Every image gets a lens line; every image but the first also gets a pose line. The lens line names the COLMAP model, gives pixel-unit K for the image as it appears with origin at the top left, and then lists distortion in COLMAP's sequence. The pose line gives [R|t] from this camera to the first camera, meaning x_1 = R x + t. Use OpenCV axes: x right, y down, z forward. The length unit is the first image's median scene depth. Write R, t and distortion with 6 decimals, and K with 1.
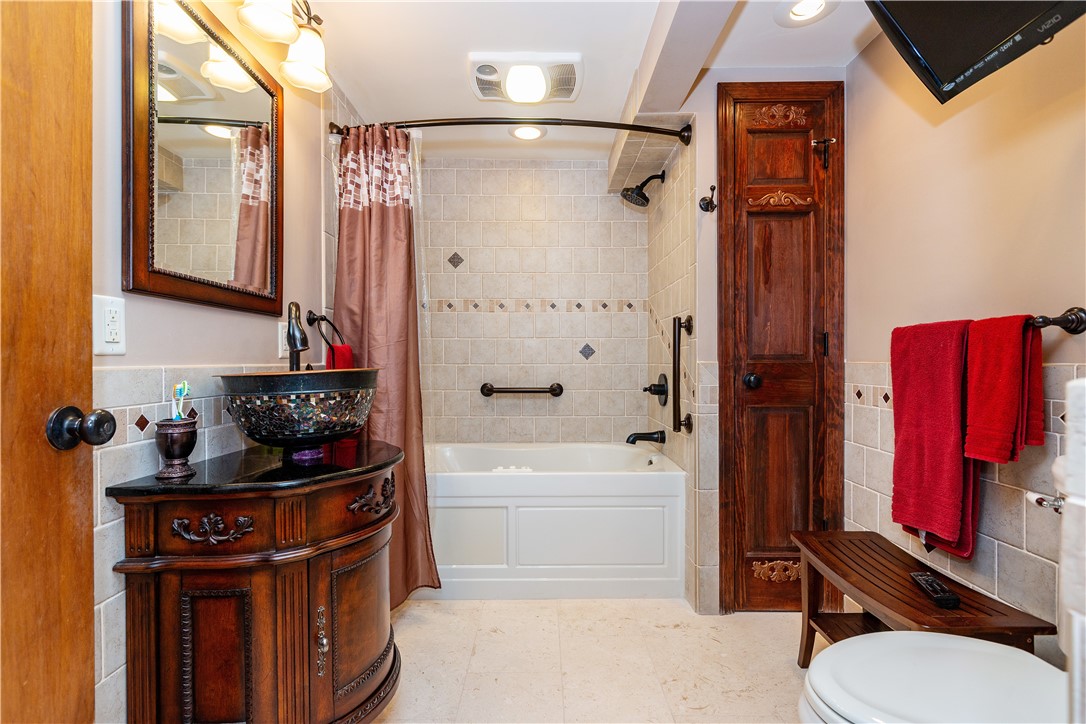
lens RADIAL K [[492.4, 0, 541.2], [0, 492.4, 364.6], [0, 0, 1]] dist [-0.005957, 0.002545]
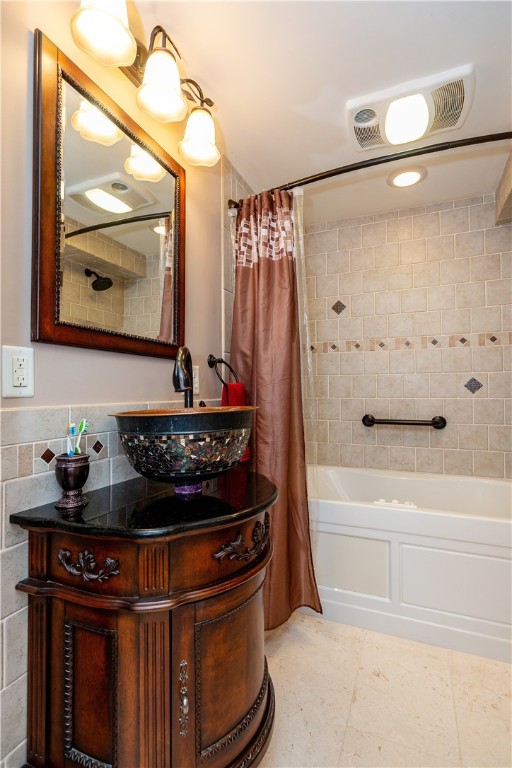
lens RADIAL K [[348.2, 0, 241.7], [0, 348.2, 382.2], [0, 0, 1]] dist [-0.005957, 0.002545]
pose [[0.896013, -0.010037, -0.443915, -0.026732], [-0.003614, 0.999547, -0.029894, -0.017929], [0.444013, 0.028390, 0.895570, 0.273844]]
